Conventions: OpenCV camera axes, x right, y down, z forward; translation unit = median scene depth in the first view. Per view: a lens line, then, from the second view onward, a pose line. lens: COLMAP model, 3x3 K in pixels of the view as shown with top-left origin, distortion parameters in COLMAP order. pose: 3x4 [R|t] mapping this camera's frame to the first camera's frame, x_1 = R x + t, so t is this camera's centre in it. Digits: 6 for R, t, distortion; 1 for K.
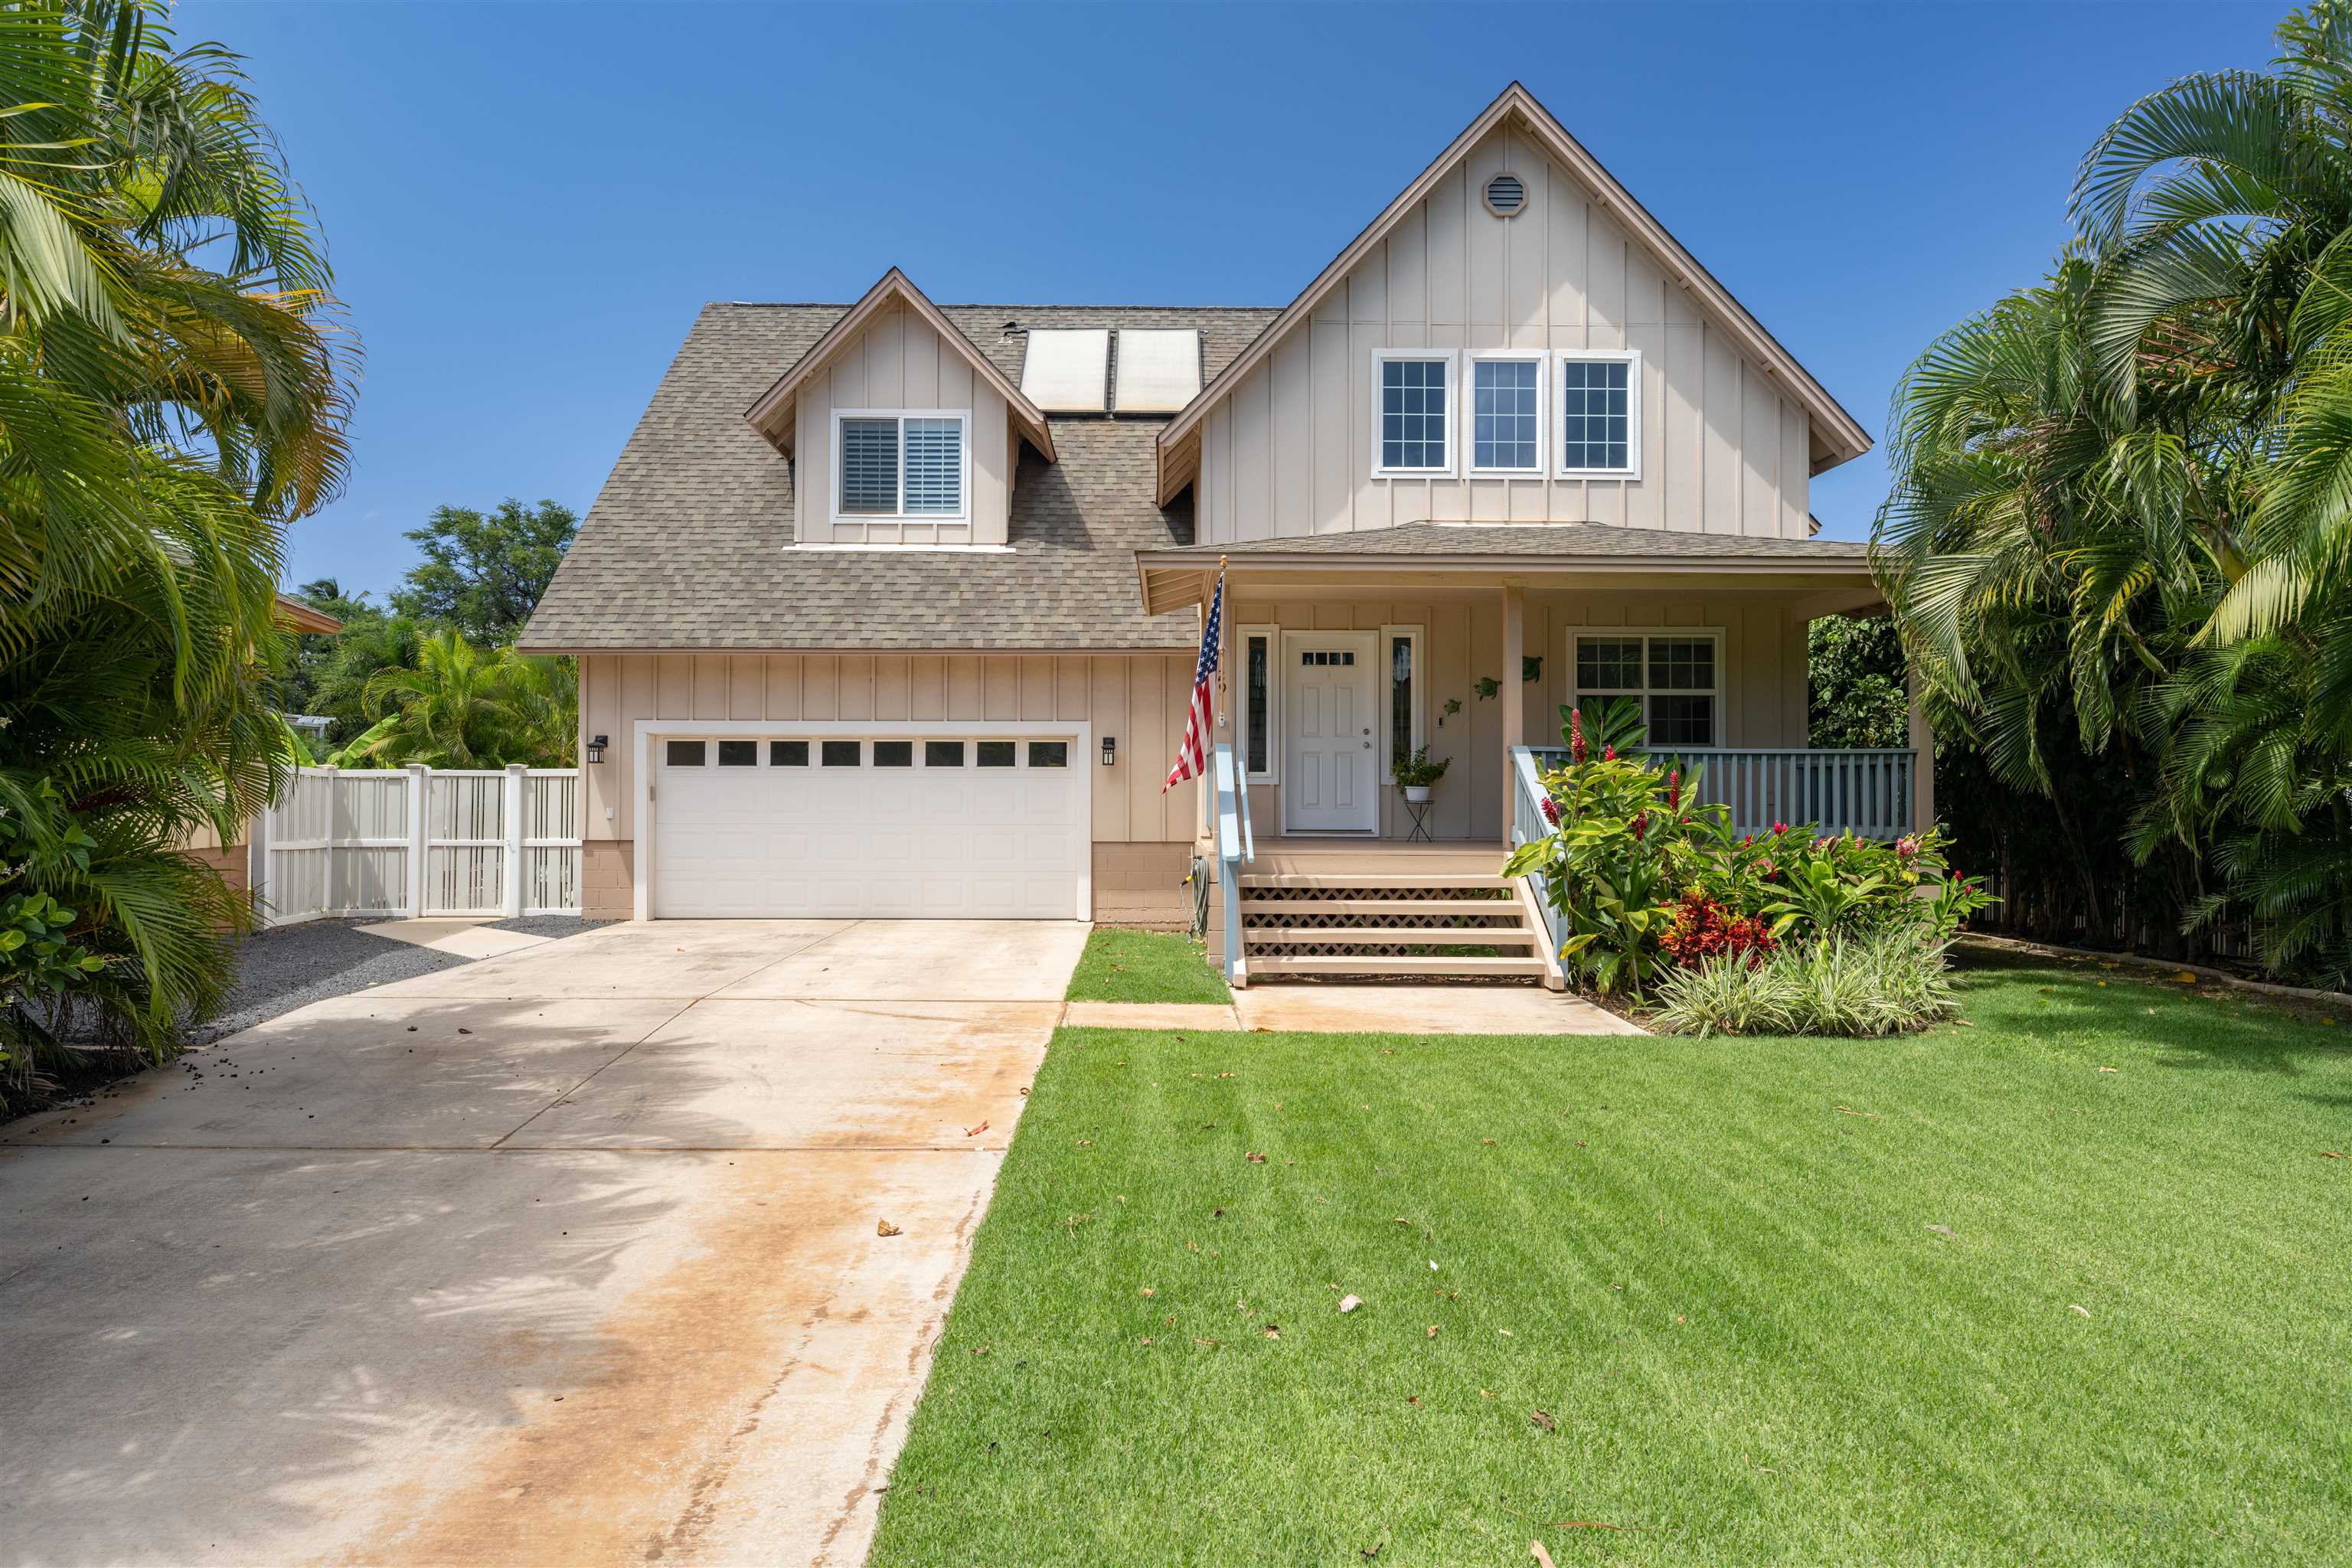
lens RADIAL K [[1288.4, 0, 1173.8], [0, 1288.4, 778.5], [0, 0, 1]] dist [-0.002133, -0.000092]
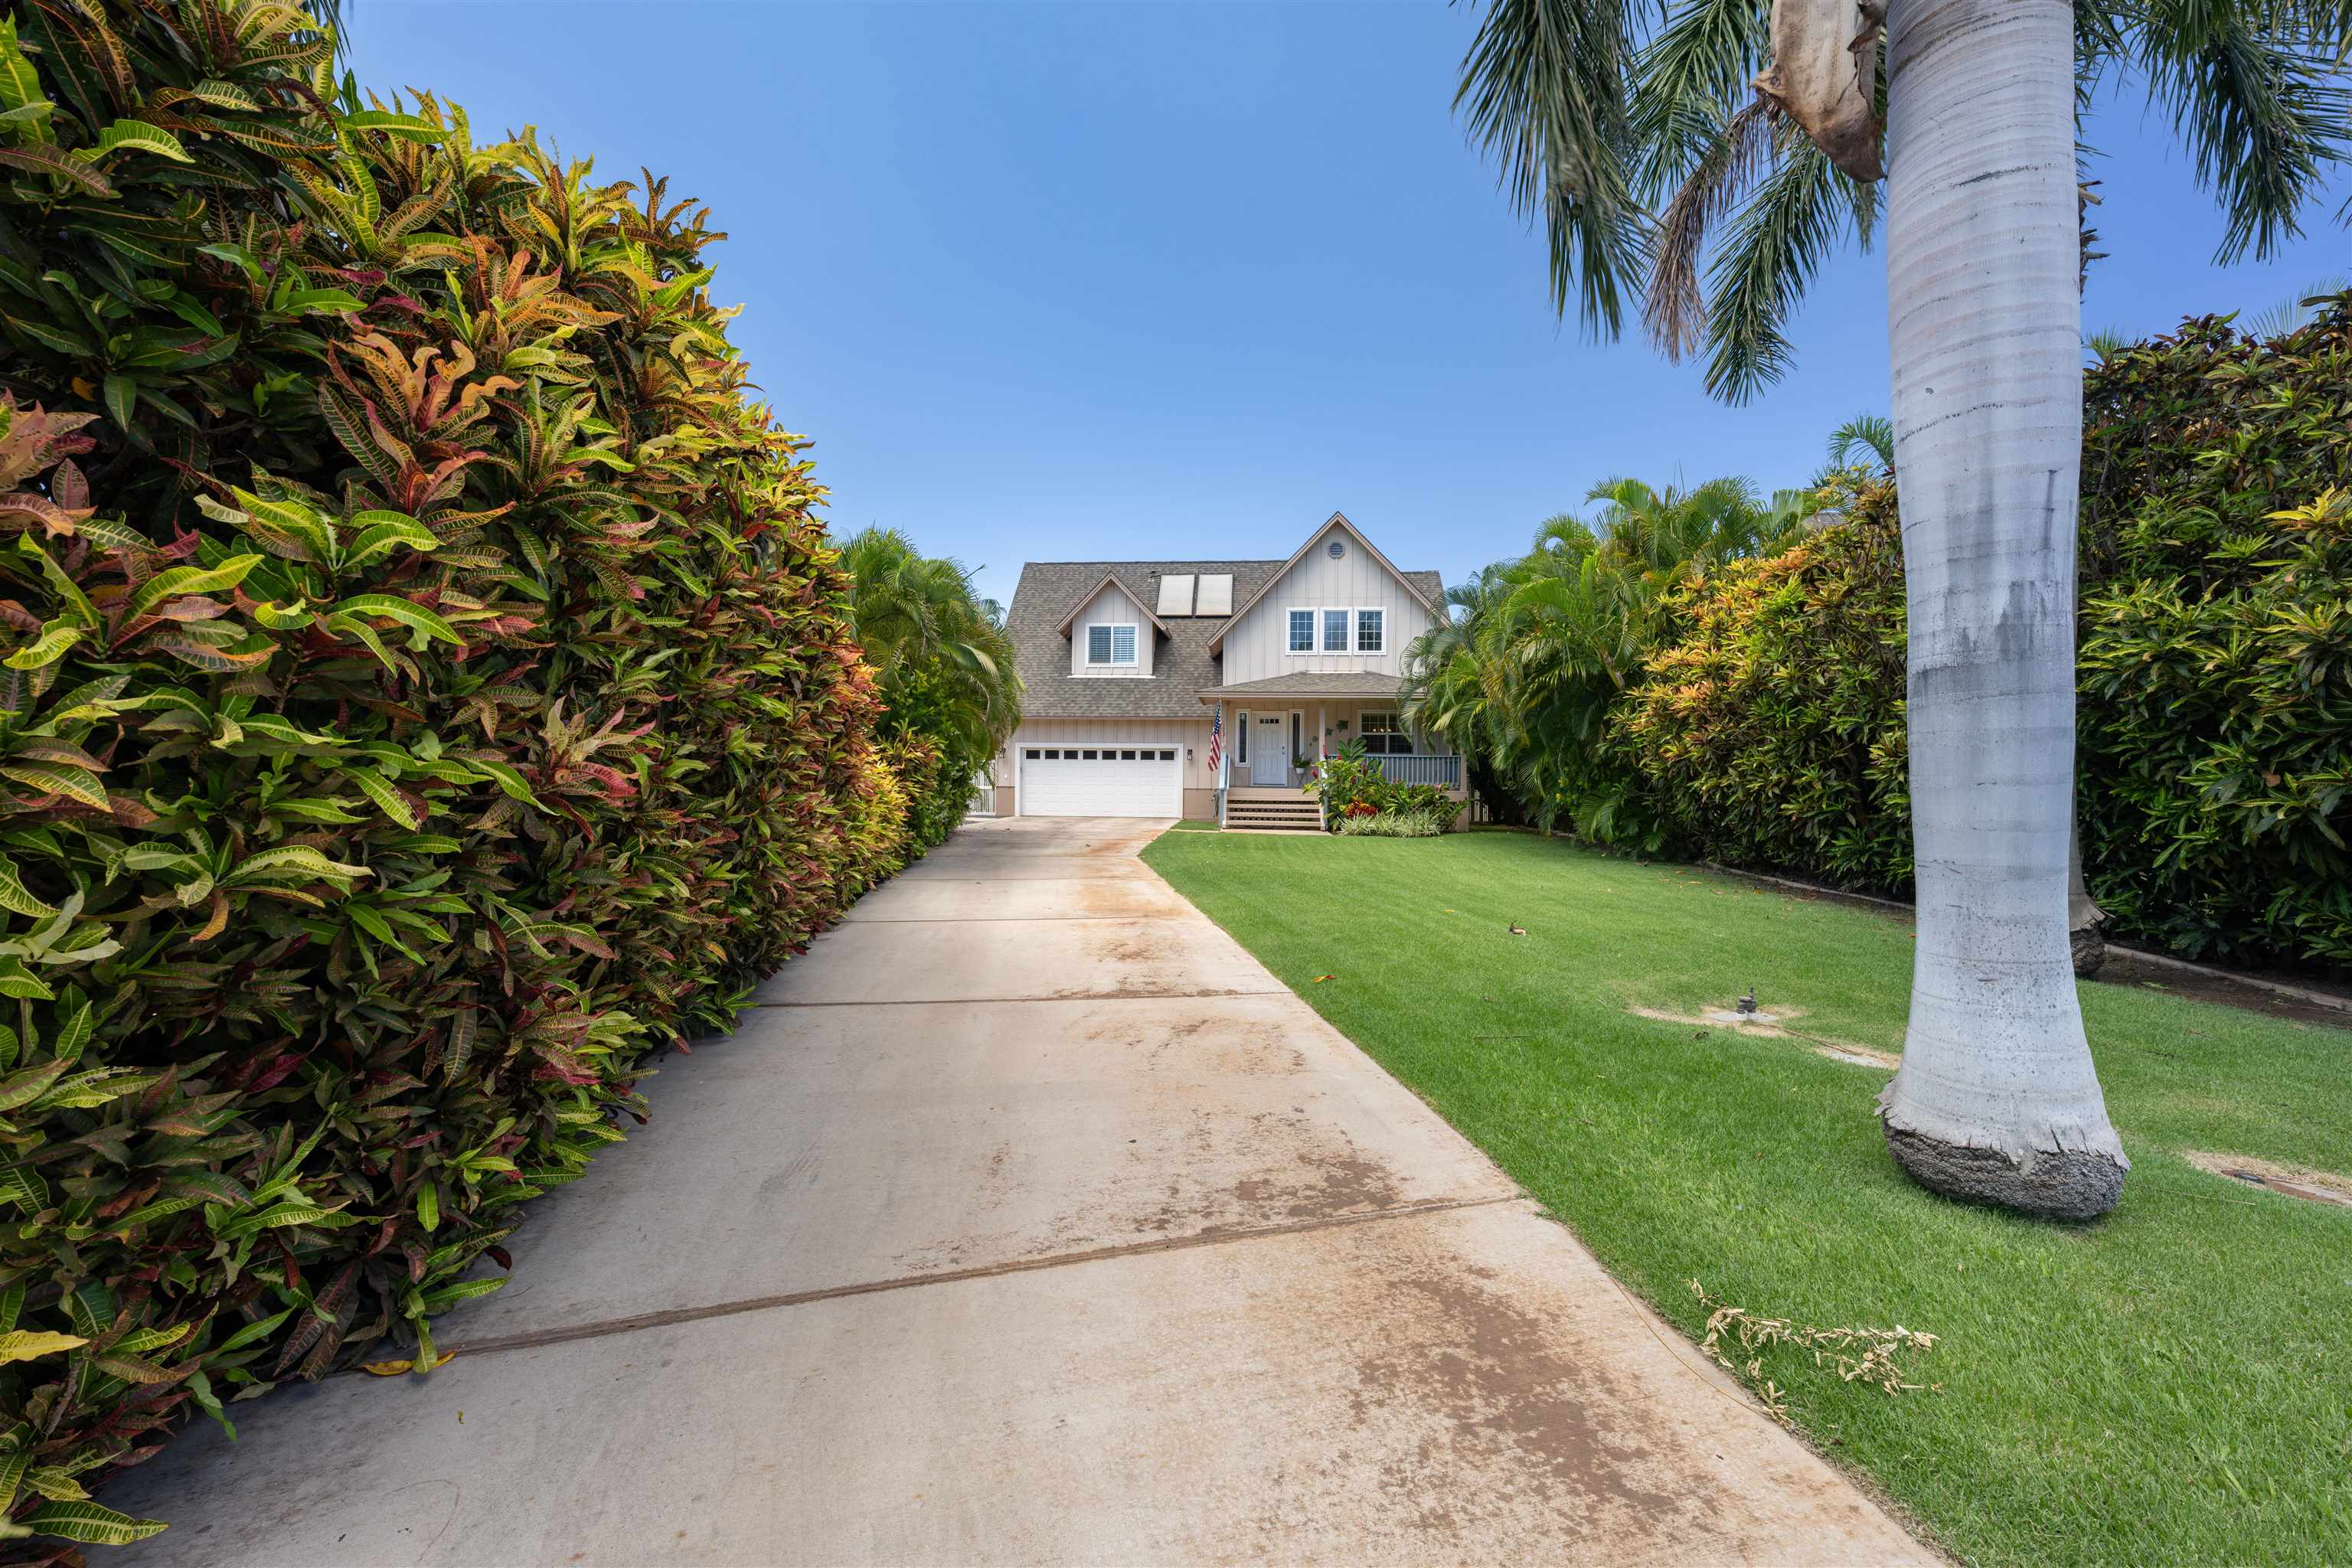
lens RADIAL K [[957.6, 0, 1177.7], [0, 957.6, 779.2], [0, 0, 1]] dist [-0.013849, -0.000173]
pose [[0.995687, 0.008312, -0.092408, 0.108864], [-0.007310, 0.999911, 0.011178, 0.007917], [0.092493, -0.010454, 0.995658, -0.980872]]
